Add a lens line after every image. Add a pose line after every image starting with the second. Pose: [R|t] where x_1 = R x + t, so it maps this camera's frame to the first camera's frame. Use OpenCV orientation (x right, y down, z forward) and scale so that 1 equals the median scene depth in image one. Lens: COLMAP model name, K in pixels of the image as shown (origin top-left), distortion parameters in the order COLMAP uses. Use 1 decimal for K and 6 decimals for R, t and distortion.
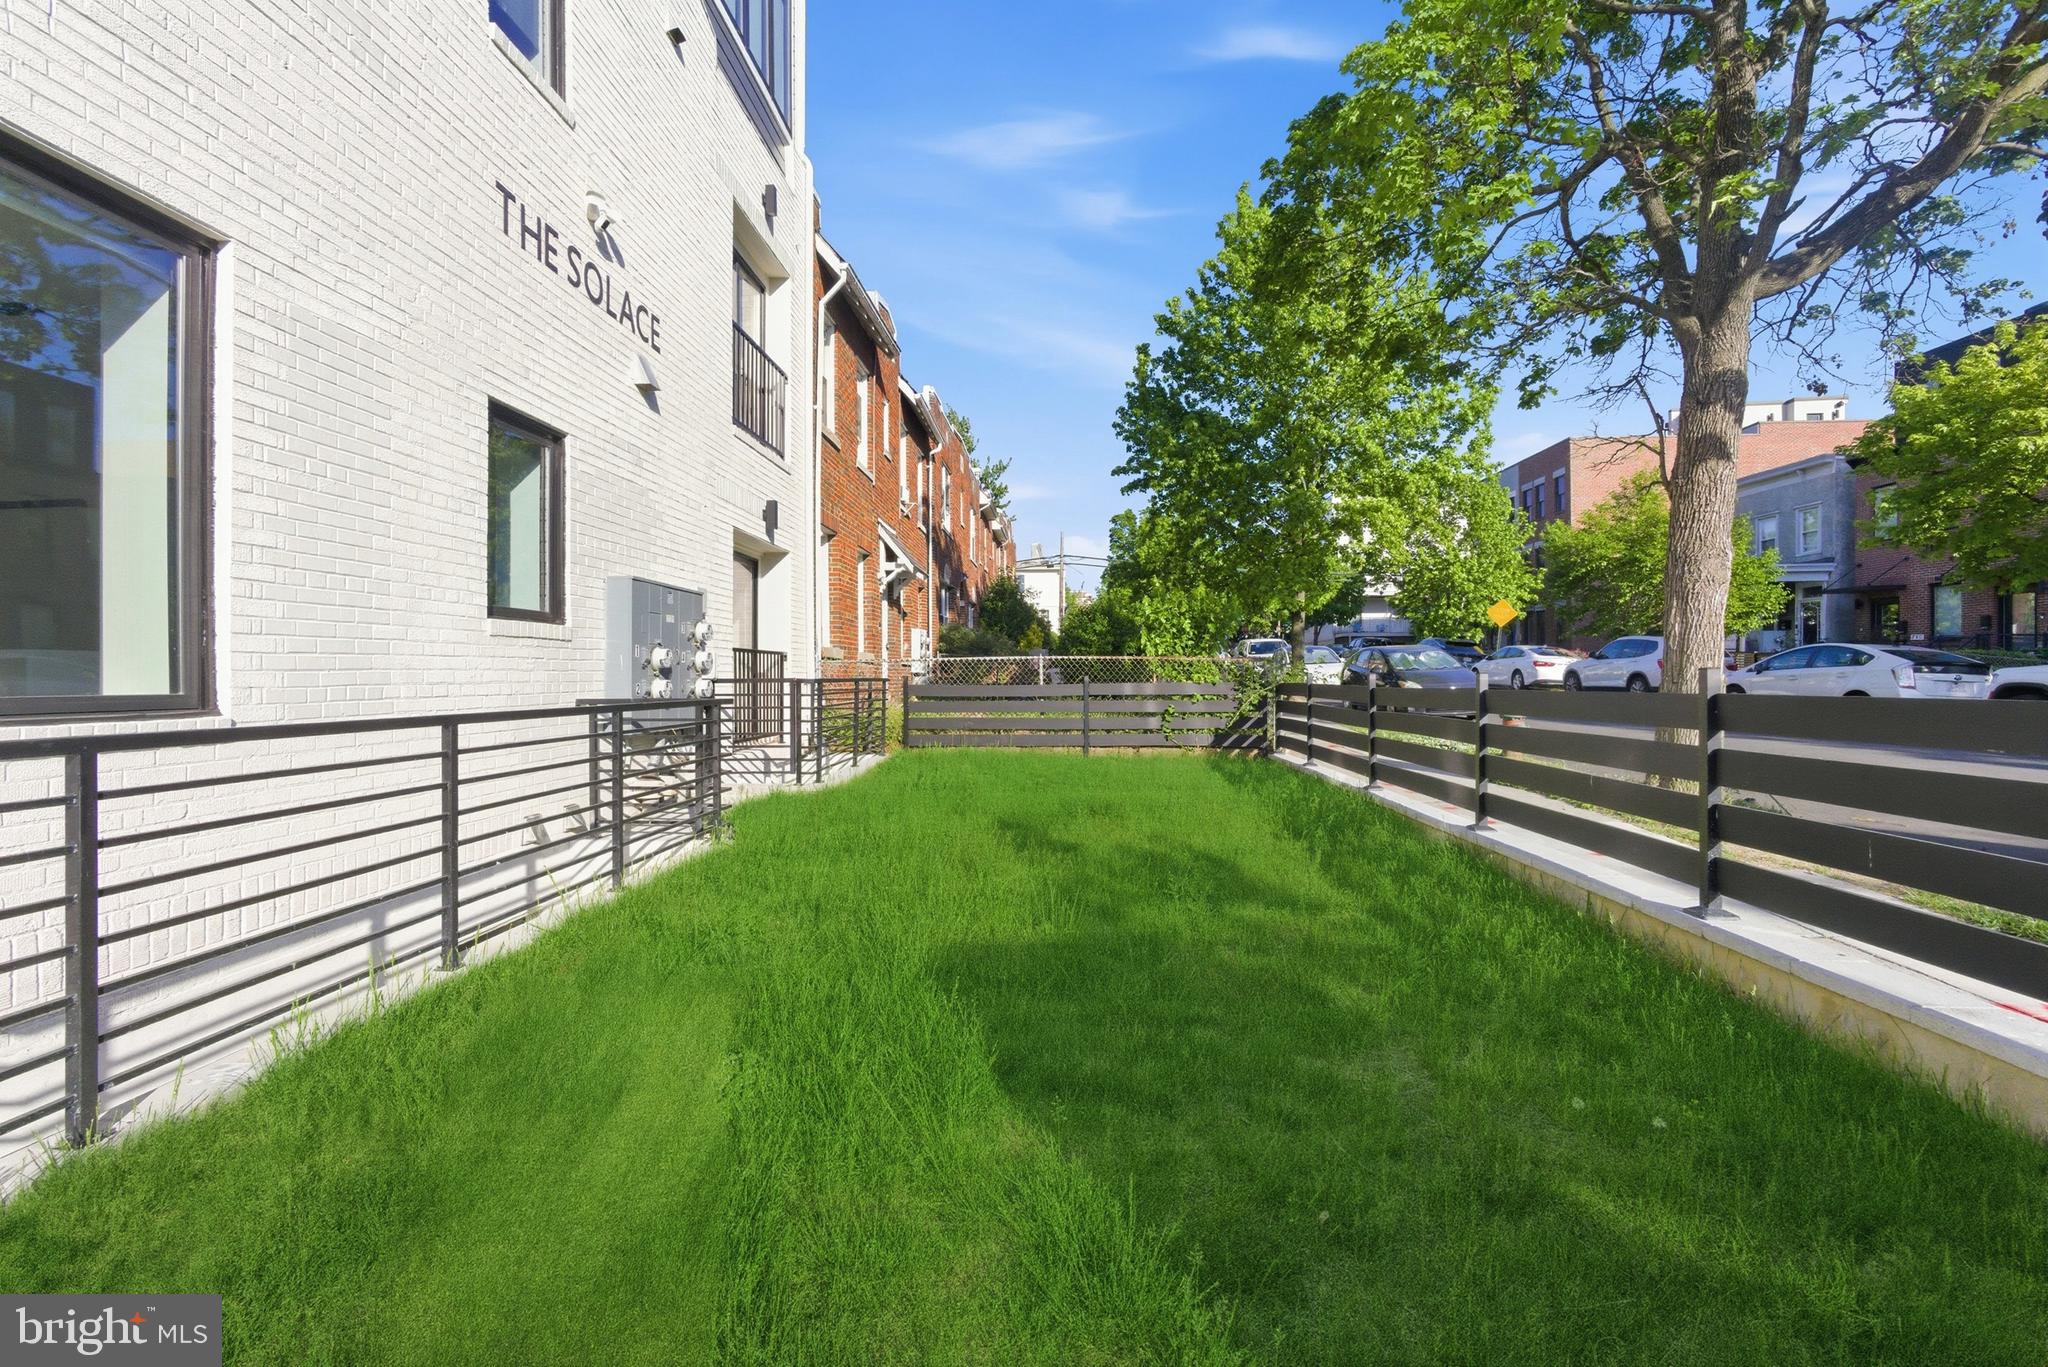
lens RADIAL K [[871.3, 0, 1024.0], [0, 871.3, 683.5], [0, 0, 1]] dist [0.000945, 0.000909]
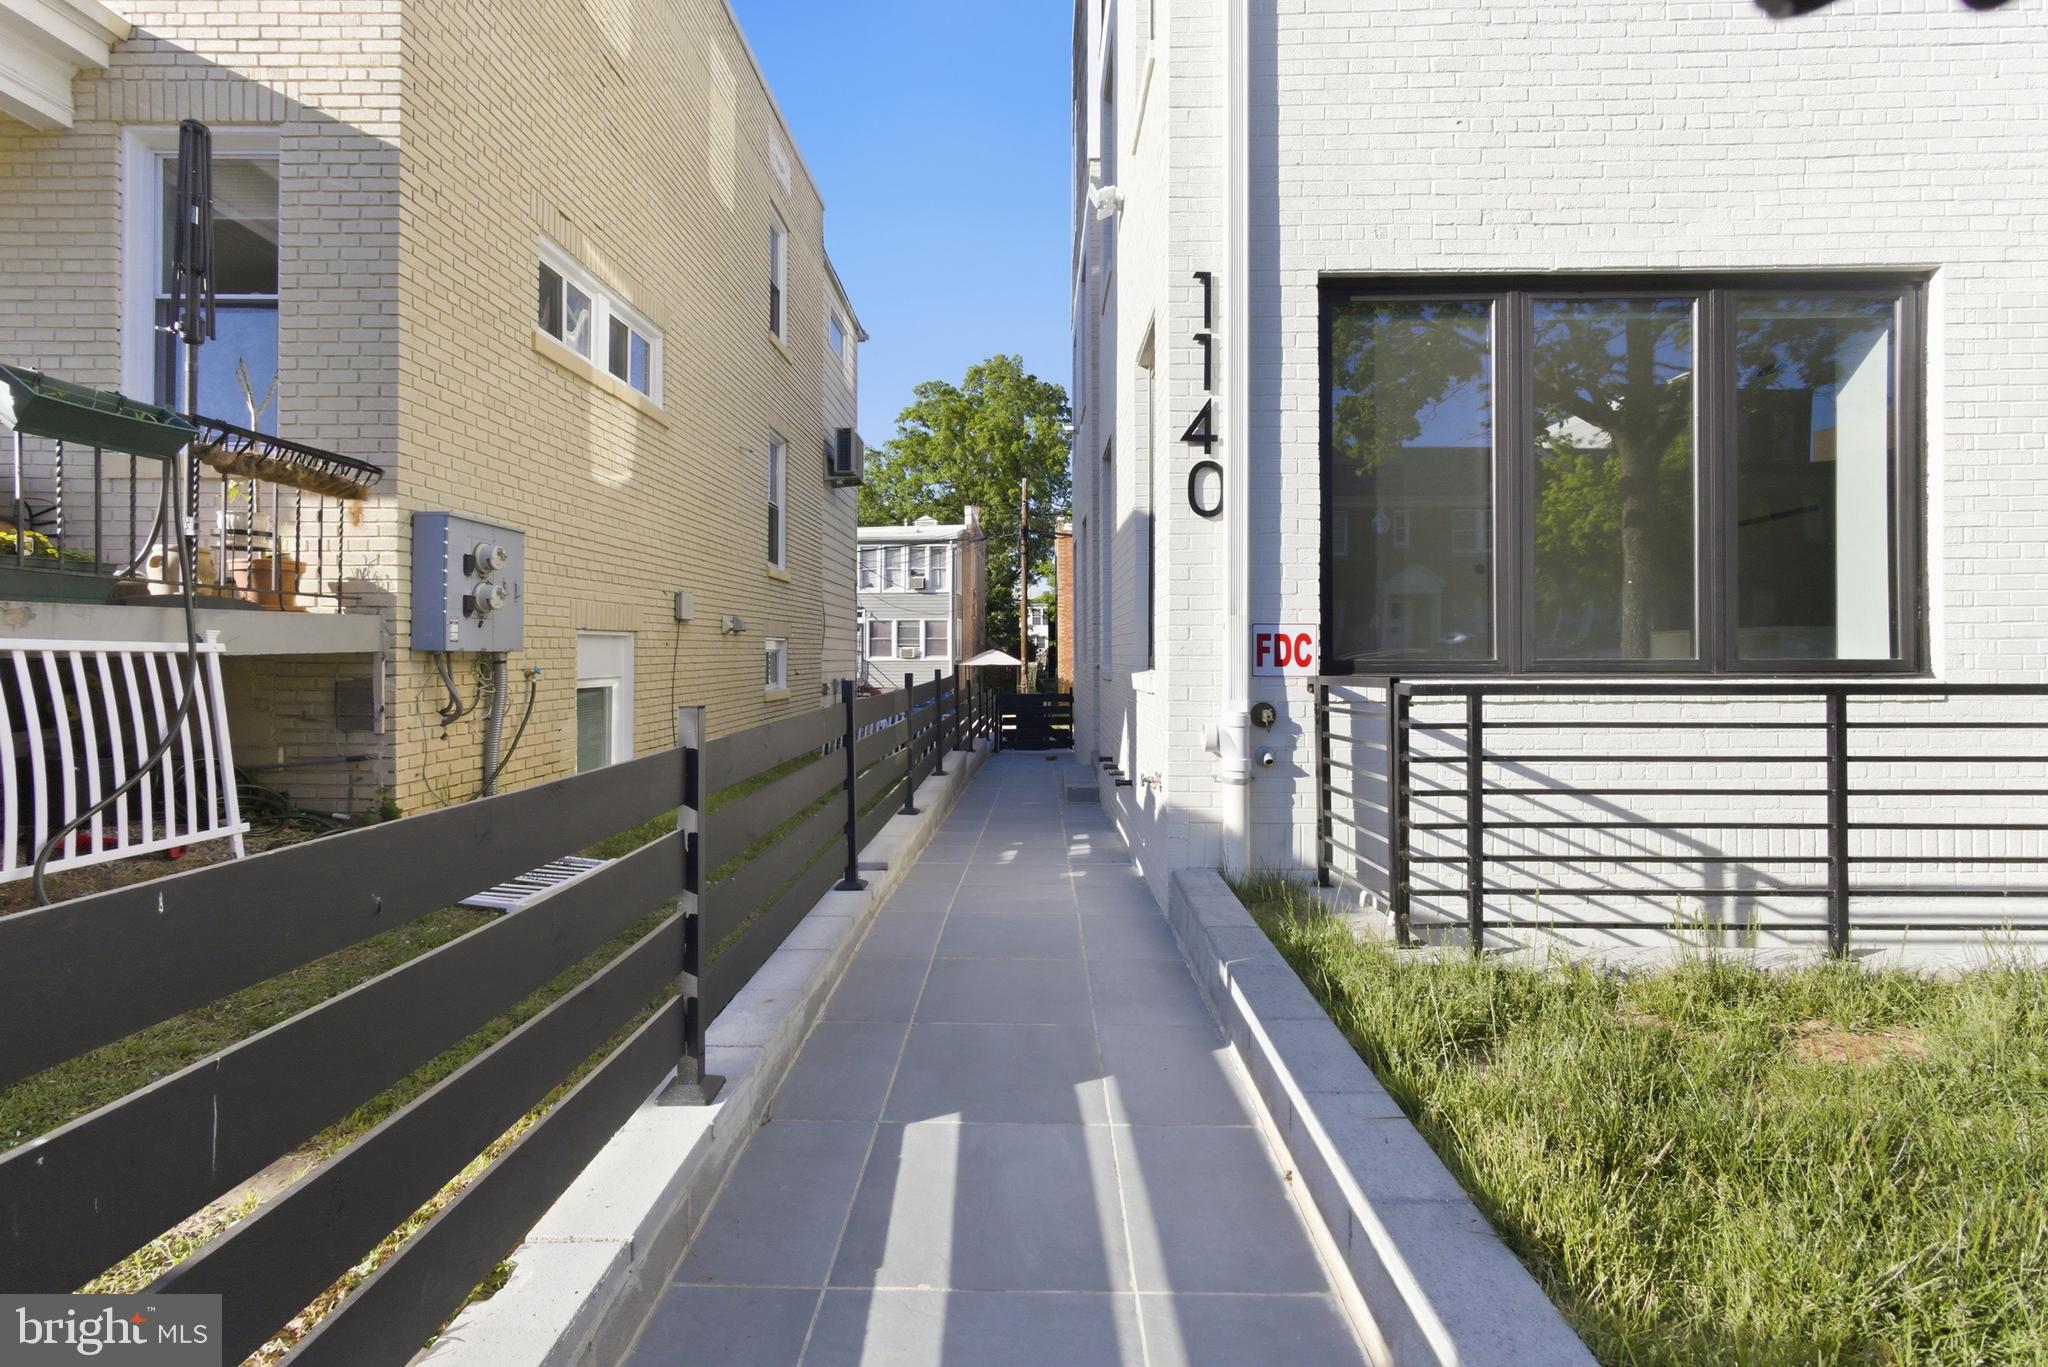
lens RADIAL K [[887.7, 0, 1021.3], [0, 887.7, 642.4], [0, 0, 1]] dist [0.002314, 0.000474]
pose [[0.029232, -0.011654, -0.999505, 0.225890], [-0.004061, 0.999922, -0.011778, 0.007990], [0.999564, 0.004403, 0.029183, -0.246940]]
